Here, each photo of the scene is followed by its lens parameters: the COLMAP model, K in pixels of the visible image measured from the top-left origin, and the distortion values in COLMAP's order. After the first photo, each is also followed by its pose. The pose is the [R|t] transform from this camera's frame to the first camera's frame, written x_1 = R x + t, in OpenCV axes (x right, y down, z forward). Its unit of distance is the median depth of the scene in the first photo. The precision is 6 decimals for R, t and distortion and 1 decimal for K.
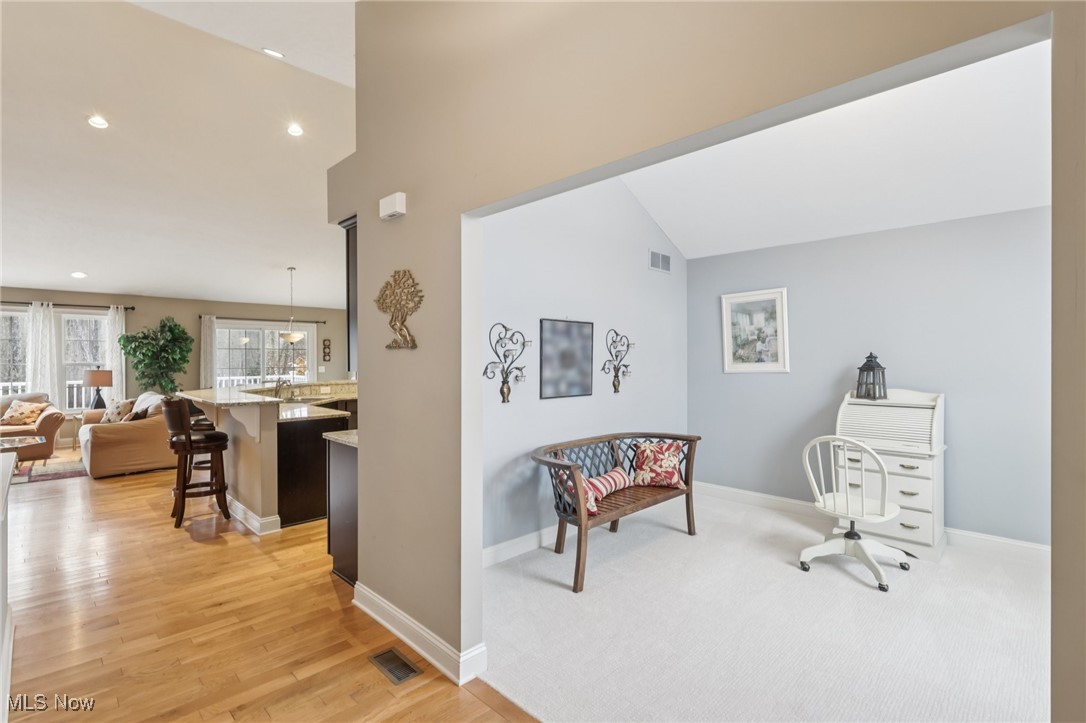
lens RADIAL K [[508.9, 0, 549.3], [0, 508.9, 363.3], [0, 0, 1]] dist [0.005930, -0.002734]
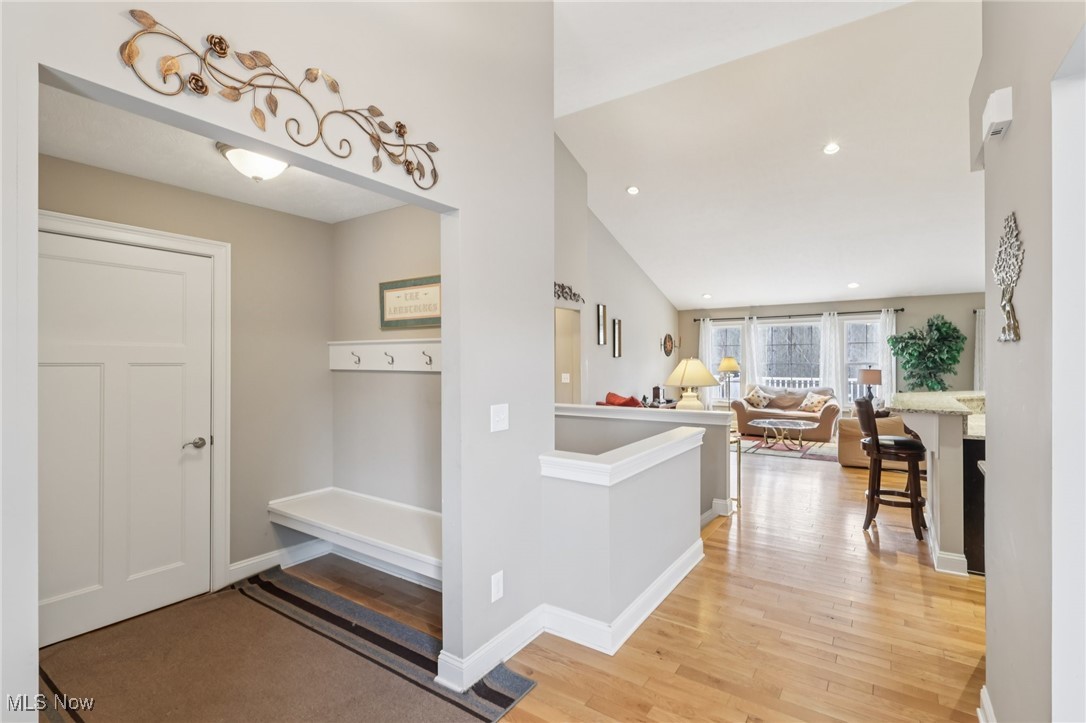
lens RADIAL K [[508.9, 0, 539.9], [0, 508.9, 360.9], [0, 0, 1]] dist [0.005930, -0.002734]
pose [[0.171513, 0.000095, -0.985182, 0.076297], [-0.004710, 0.999989, -0.000723, -0.000681], [0.985171, 0.004764, 0.171512, 0.117909]]
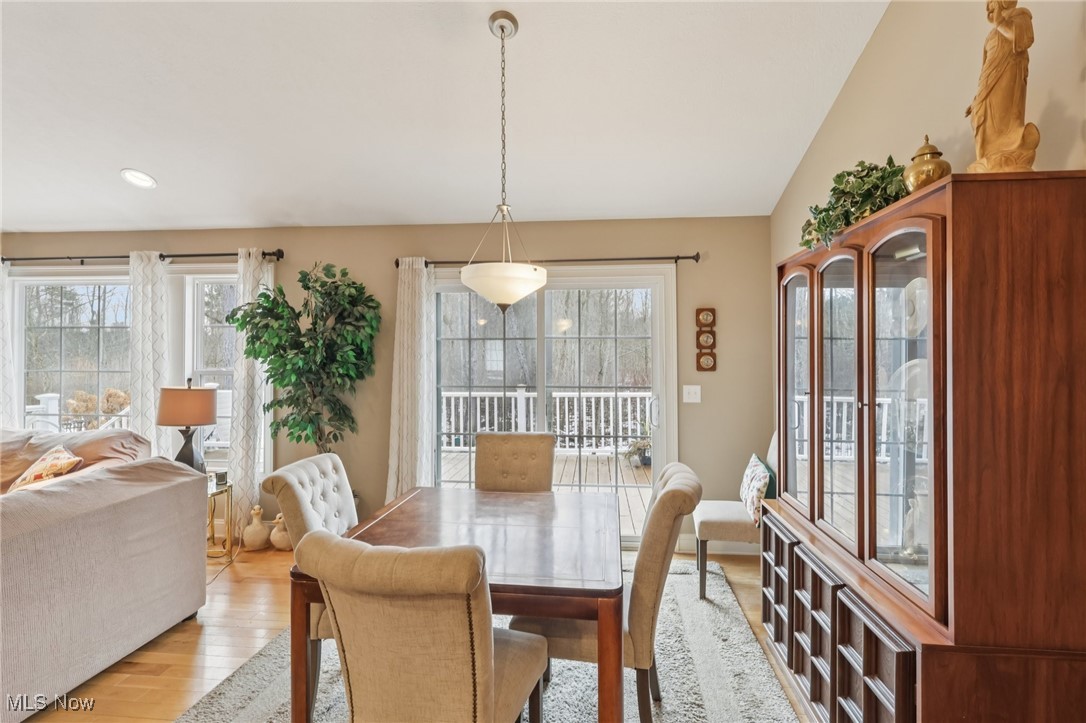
lens RADIAL K [[565.9, 0, 543.9], [0, 565.9, 354.4], [0, 0, 1]] dist [0.007565, 0.000042]
pose [[0.634348, -0.007952, -0.773007, -0.298968], [-0.007883, 0.999829, -0.016754, -0.011172], [0.773008, 0.016722, 0.634176, 0.954640]]
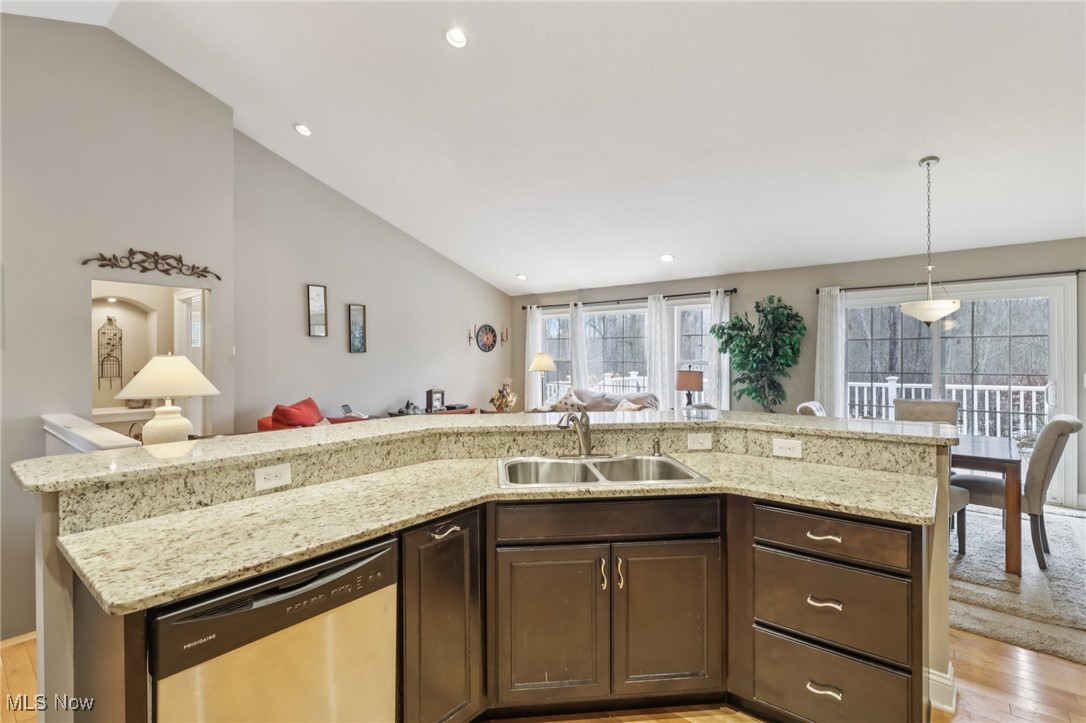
lens RADIAL K [[508.9, 0, 539.6], [0, 508.9, 359.5], [0, 0, 1]] dist [0.005930, -0.002734]
pose [[0.082028, 0.006001, -0.996612, -0.089071], [-0.009985, 0.999937, 0.005199, -0.006220], [0.996580, 0.009525, 0.082083, 0.715805]]
